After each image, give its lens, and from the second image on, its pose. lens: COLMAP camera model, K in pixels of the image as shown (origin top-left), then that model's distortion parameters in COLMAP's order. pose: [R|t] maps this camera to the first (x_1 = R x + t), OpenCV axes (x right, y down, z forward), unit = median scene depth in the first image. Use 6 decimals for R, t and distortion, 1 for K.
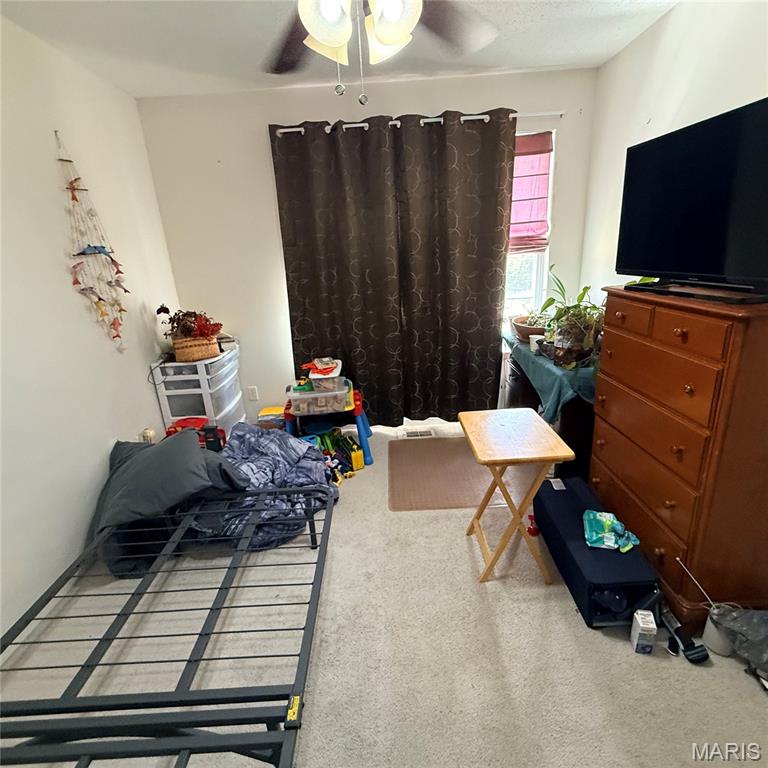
lens RADIAL K [[408.8, 0, 380.9], [0, 408.8, 384.1], [0, 0, 1]] dist [0.001343, -0.000419]
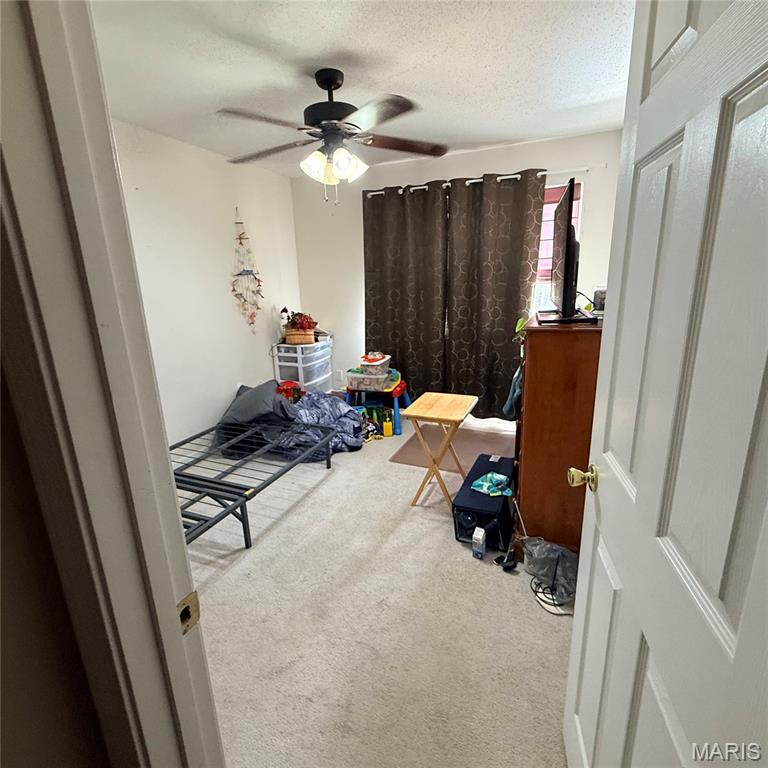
lens RADIAL K [[408.8, 0, 380.9], [0, 408.8, 384.1], [0, 0, 1]] dist [0.001343, -0.000419]
pose [[0.914378, 0.132605, -0.382529, 0.439866], [-0.148783, 0.988786, -0.012877, 0.062358], [0.376532, 0.068688, 0.923854, -0.284831]]
